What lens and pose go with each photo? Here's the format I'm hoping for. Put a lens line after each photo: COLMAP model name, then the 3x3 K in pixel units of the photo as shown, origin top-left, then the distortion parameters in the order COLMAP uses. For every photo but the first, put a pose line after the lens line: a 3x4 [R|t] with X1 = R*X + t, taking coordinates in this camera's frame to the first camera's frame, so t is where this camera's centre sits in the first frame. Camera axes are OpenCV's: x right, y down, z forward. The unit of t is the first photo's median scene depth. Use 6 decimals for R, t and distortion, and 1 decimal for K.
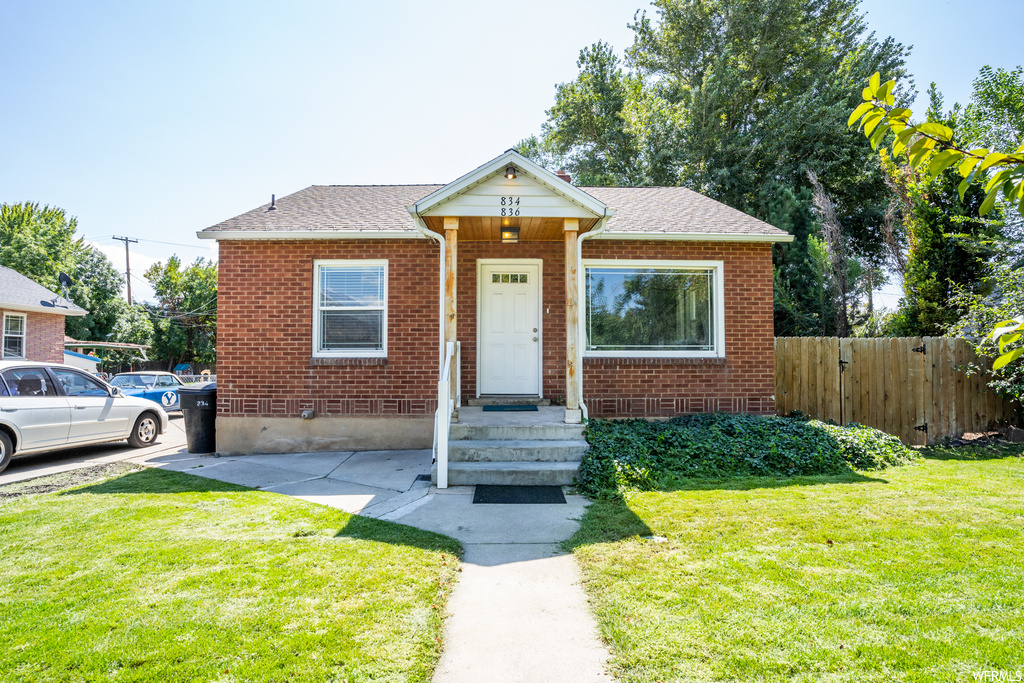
lens RADIAL K [[498.8, 0, 532.4], [0, 498.8, 364.6], [0, 0, 1]] dist [-0.039063, 0.004386]
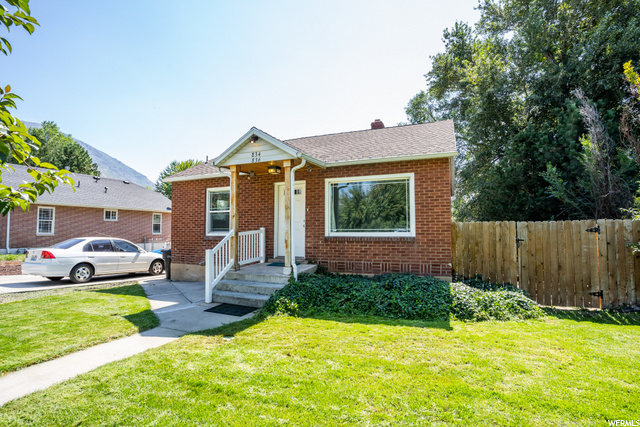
lens RADIAL K [[311.8, 0, 343.1], [0, 311.8, 225.9], [0, 0, 1]] dist [-0.039063, 0.004386]
pose [[0.917130, -0.008948, -0.398487, 0.577604], [-0.001851, 0.999642, -0.026707, -0.021514], [0.398583, 0.025231, 0.916785, 0.048250]]
